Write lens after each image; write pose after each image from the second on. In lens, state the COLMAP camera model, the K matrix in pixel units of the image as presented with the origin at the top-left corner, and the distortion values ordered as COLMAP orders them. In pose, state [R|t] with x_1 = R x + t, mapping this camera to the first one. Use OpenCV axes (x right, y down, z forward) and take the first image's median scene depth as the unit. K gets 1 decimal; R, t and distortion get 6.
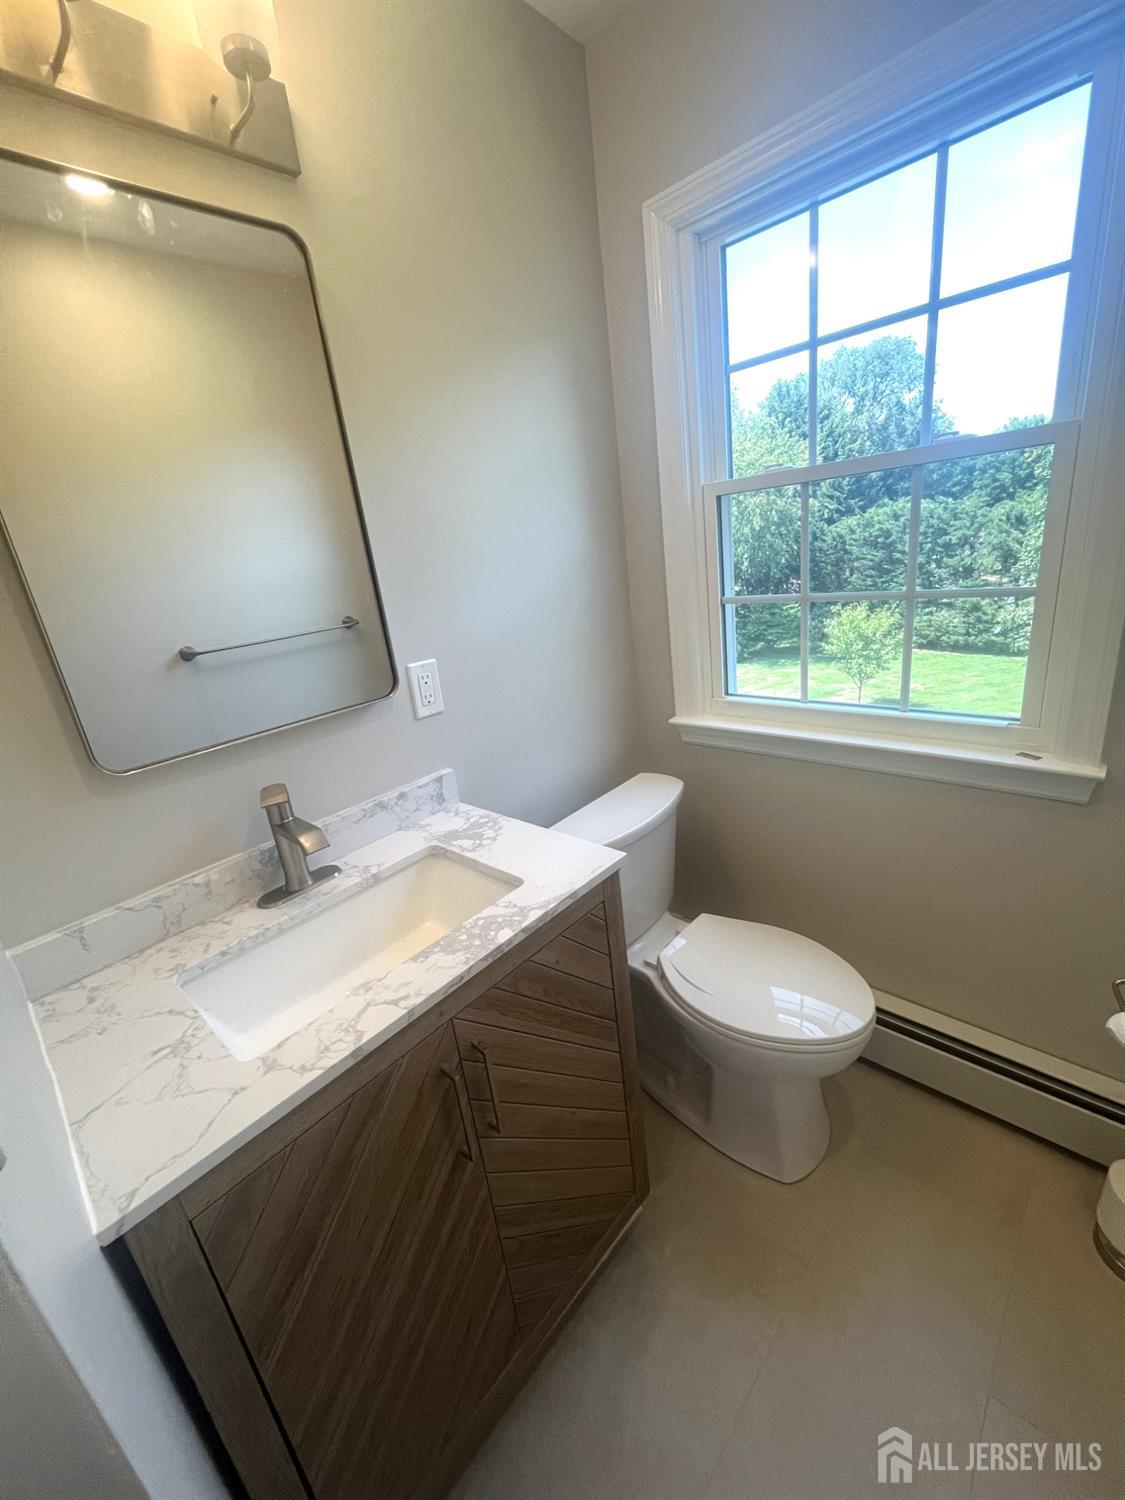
lens RADIAL K [[605.6, 0, 562.9], [0, 605.6, 751.6], [0, 0, 1]] dist [0.004888, 0.000257]
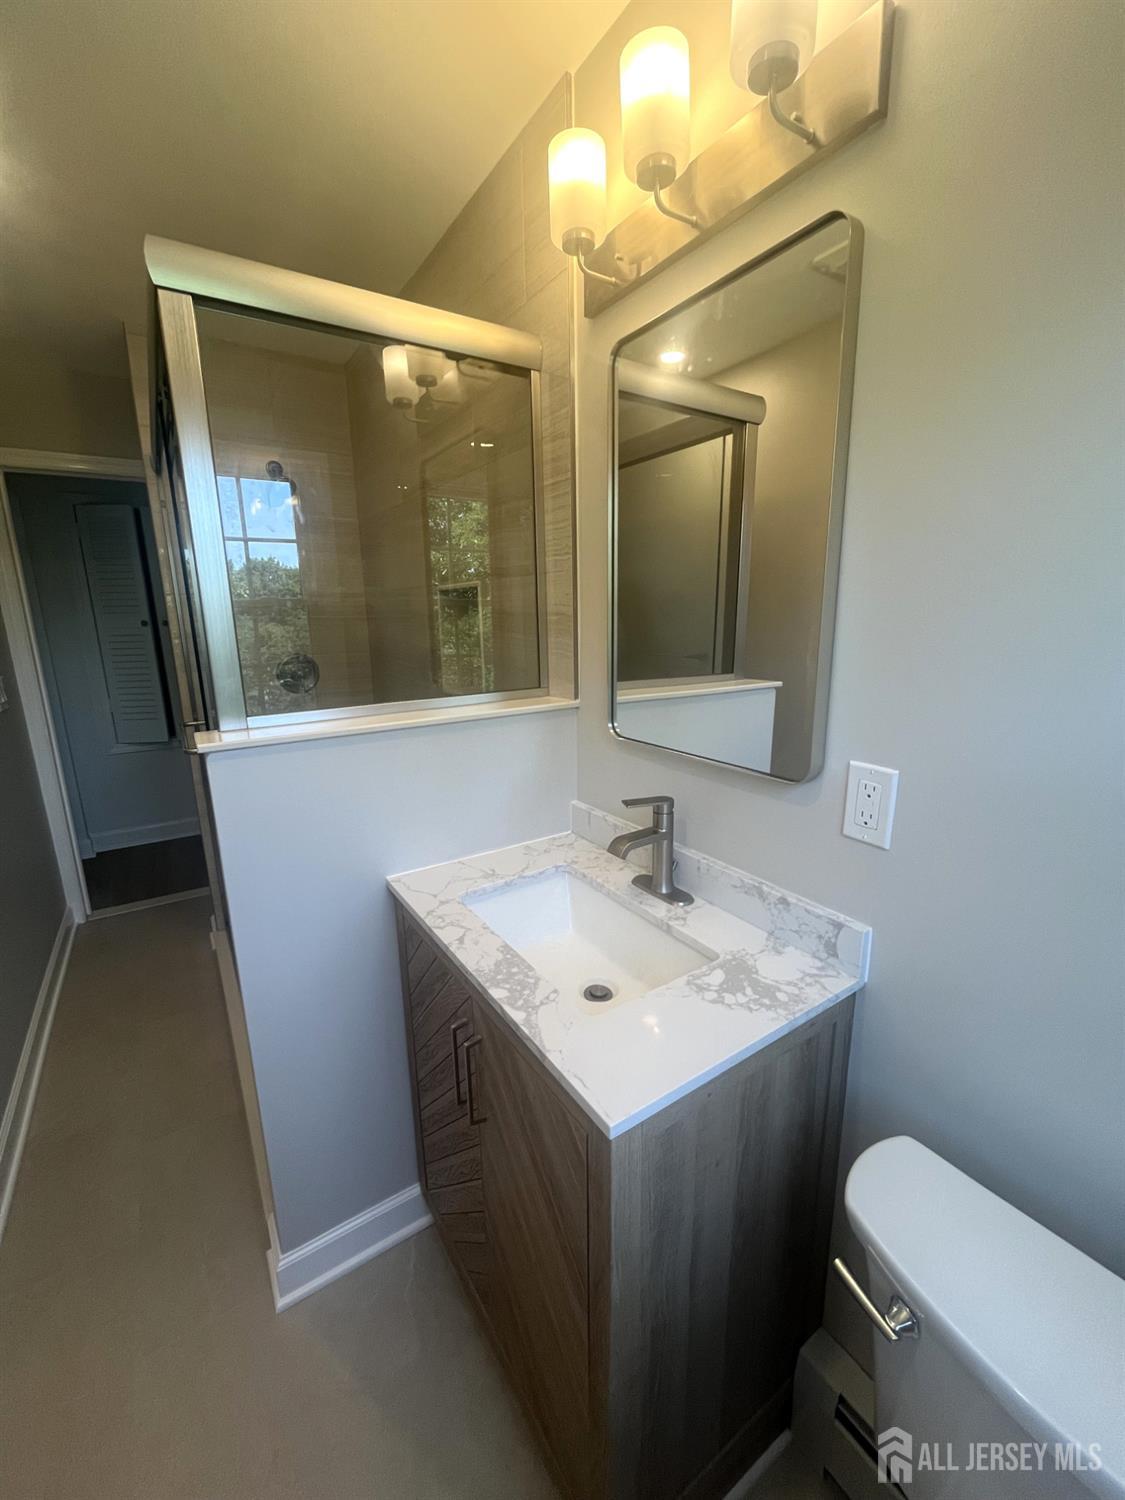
lens RADIAL K [[605.6, 0, 563.8], [0, 605.6, 744.7], [0, 0, 1]] dist [0.004888, 0.000257]
pose [[-0.234420, 0.323928, -0.916580, 0.512525], [-0.276105, 0.881839, 0.382265, -0.367184], [0.932102, 0.342682, -0.117283, 0.821275]]
